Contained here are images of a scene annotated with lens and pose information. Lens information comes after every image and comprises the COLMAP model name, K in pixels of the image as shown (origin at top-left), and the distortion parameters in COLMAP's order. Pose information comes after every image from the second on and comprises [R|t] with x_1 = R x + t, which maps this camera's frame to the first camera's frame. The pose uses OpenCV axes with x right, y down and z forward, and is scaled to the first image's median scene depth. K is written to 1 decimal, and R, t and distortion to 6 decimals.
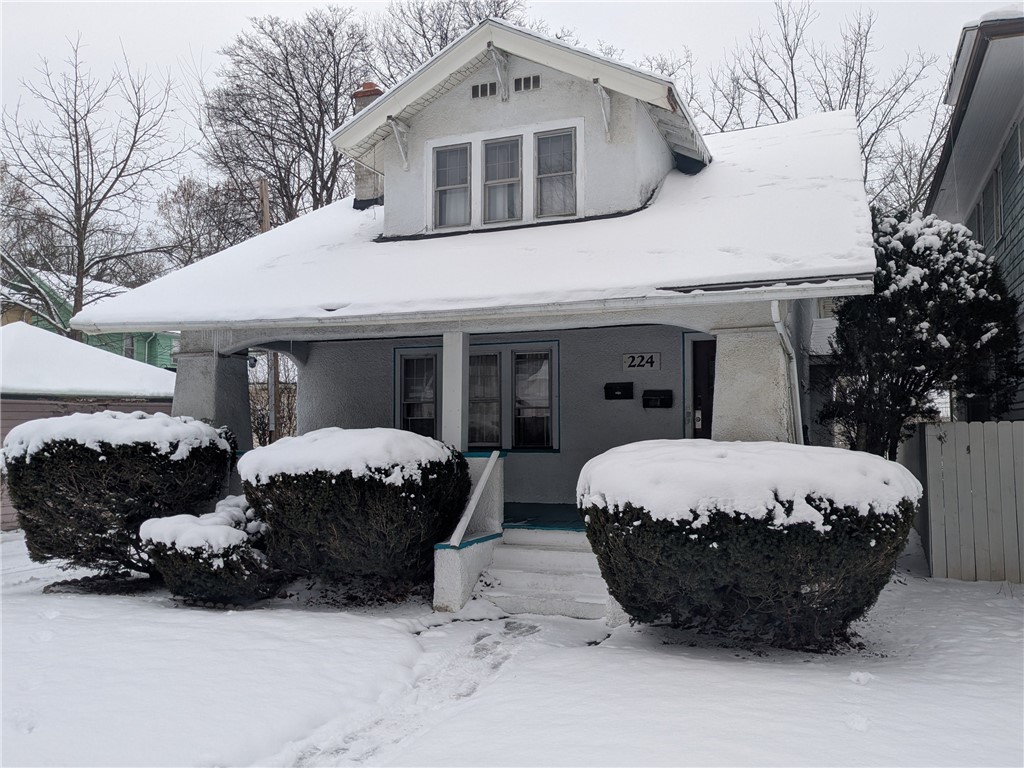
lens RADIAL K [[836.5, 0, 515.3], [0, 836.5, 379.0], [0, 0, 1]] dist [0.031110, -0.048757]
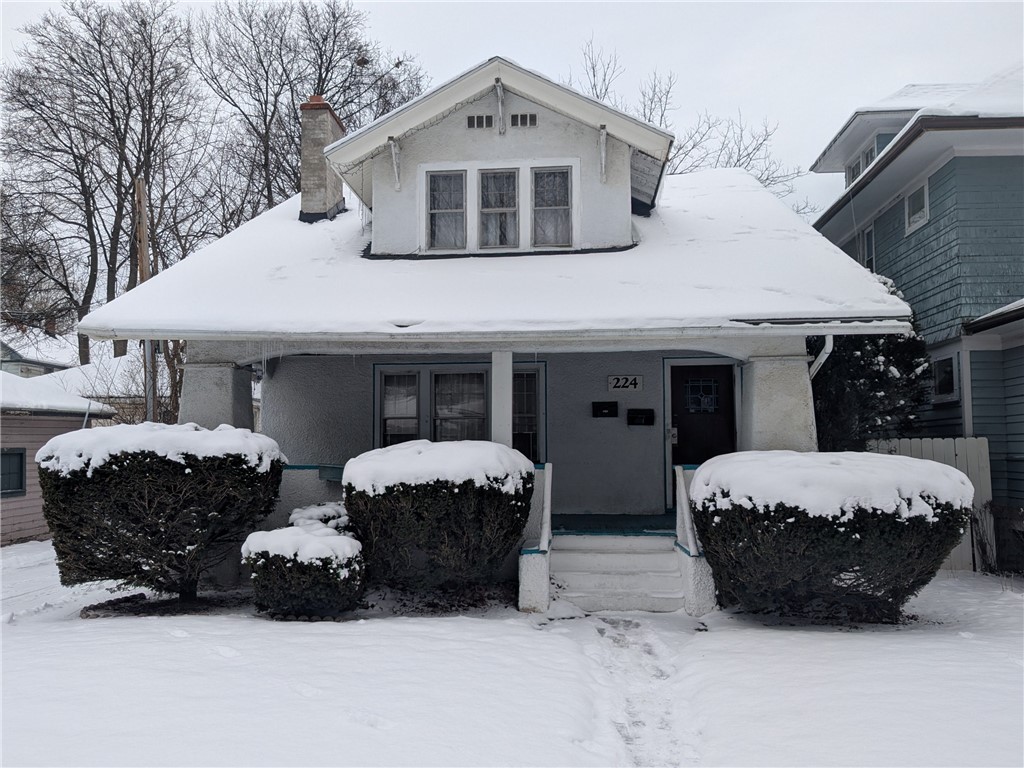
lens RADIAL K [[836.5, 0, 508.7], [0, 836.5, 385.5], [0, 0, 1]] dist [0.031110, -0.048757]
pose [[0.961354, 0.022809, 0.274367, -0.402833], [-0.017963, 0.999635, -0.020163, 0.009674], [-0.274727, 0.014455, 0.961414, -0.022784]]
